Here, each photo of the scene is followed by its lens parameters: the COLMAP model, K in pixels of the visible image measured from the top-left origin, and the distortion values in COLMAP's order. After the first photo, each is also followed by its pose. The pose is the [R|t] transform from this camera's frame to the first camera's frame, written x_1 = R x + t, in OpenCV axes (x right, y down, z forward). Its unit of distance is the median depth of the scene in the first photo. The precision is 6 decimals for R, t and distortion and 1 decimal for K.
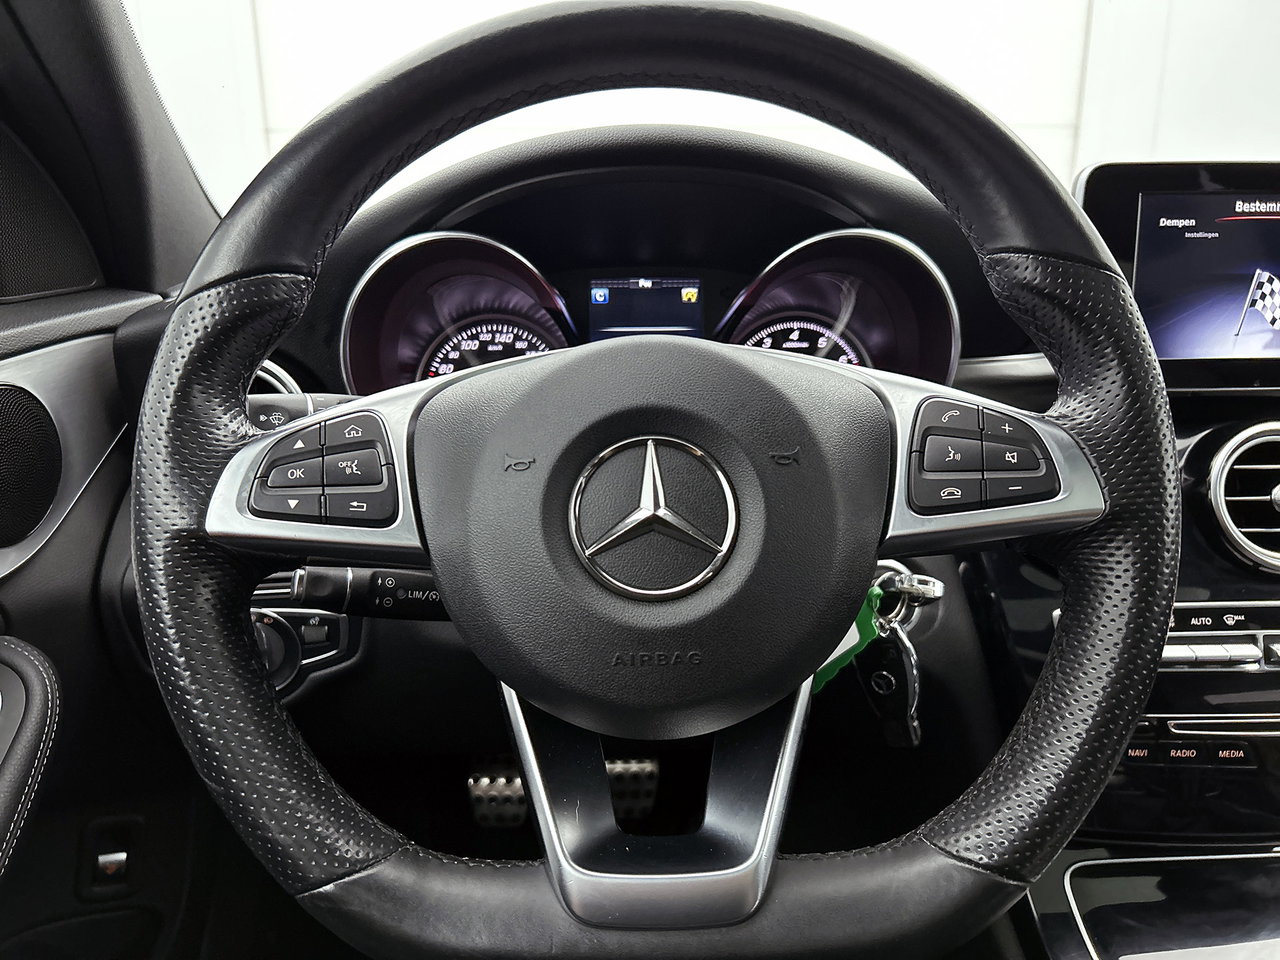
lens RADIAL K [[971.9, 0, 612.6], [0, 971.9, 474.0], [0, 0, 1]] dist [0.010494, 0.000673]
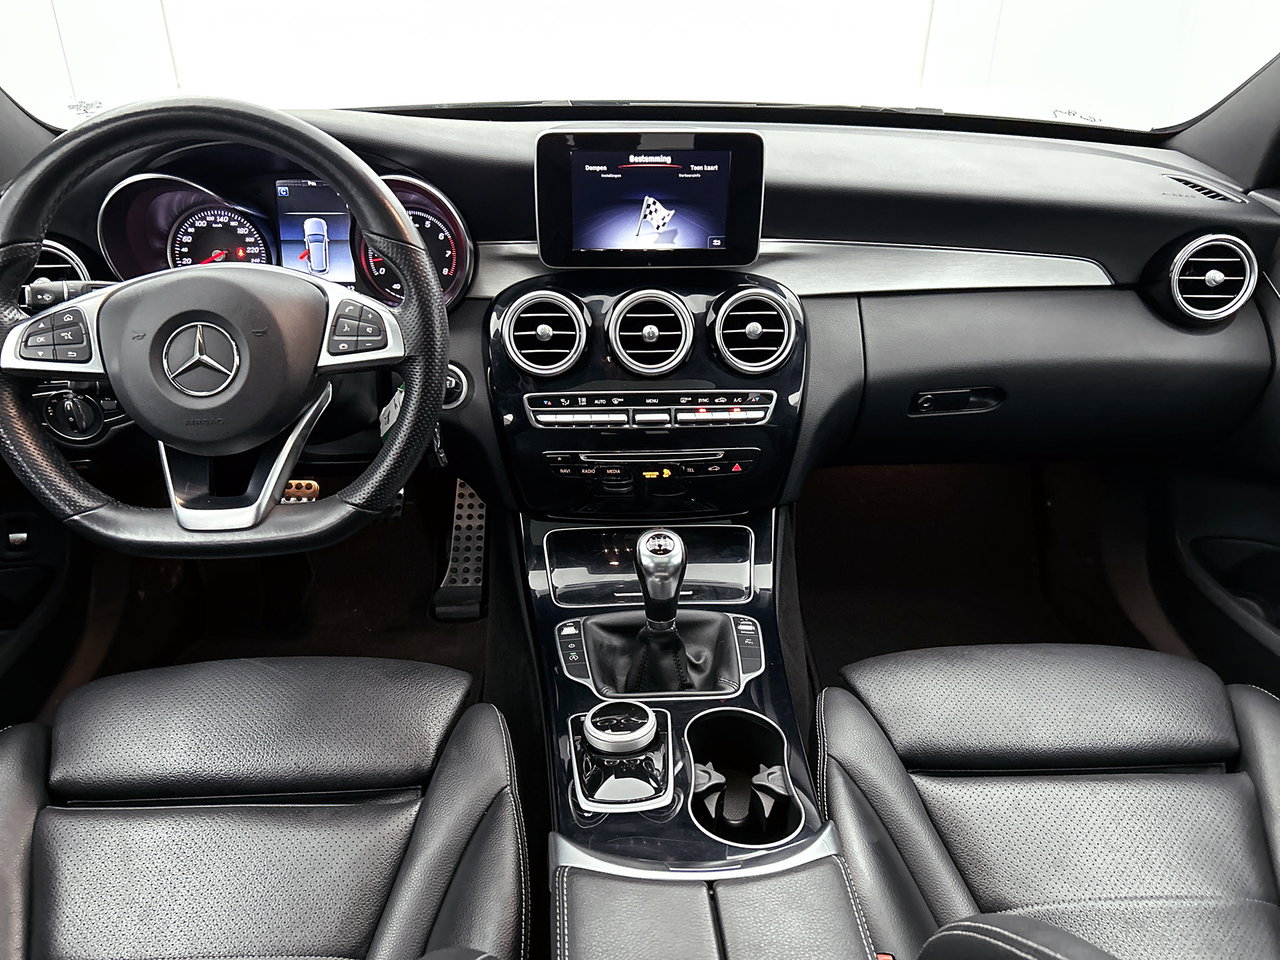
lens RADIAL K [[969.0, 0, 593.6], [0, 969.0, 481.9], [0, 0, 1]] dist [0.001498, -0.004817]
pose [[0.999265, -0.000630, 0.038329, 0.510817], [-0.008881, 0.968860, 0.247448, -0.146711], [-0.037291, -0.247606, 0.968143, -0.761375]]
